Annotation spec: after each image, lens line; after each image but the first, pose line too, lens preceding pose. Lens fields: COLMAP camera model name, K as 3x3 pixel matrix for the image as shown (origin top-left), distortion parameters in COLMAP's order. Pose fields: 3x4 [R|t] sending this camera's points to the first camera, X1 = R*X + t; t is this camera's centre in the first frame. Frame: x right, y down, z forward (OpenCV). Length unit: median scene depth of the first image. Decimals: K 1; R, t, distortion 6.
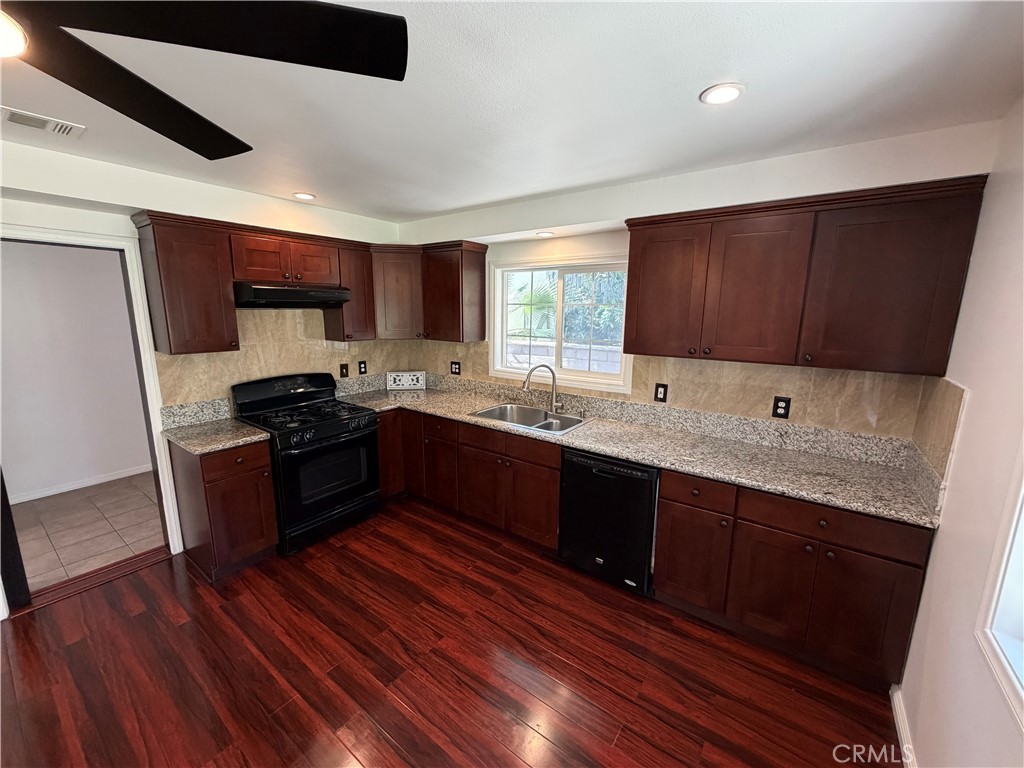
lens RADIAL K [[408.8, 0, 512.0], [0, 408.8, 384.0], [0, 0, 1]] dist [-0.000428, 0.000204]
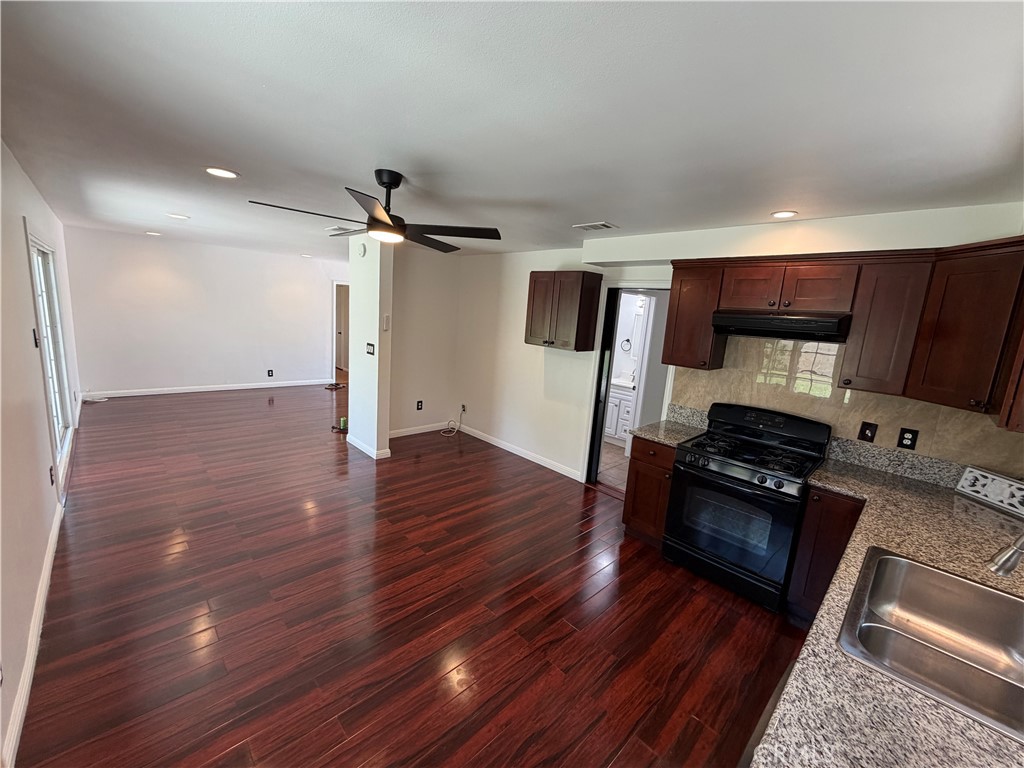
lens RADIAL K [[407.8, 0, 512.0], [0, 407.8, 384.0], [0, 0, 1]] dist [0.000564, 0.000489]
pose [[-0.169149, 0.148840, -0.974287, 0.500482], [-0.251231, 0.949365, 0.188650, -0.118732], [0.953033, 0.276681, -0.123191, 0.610291]]
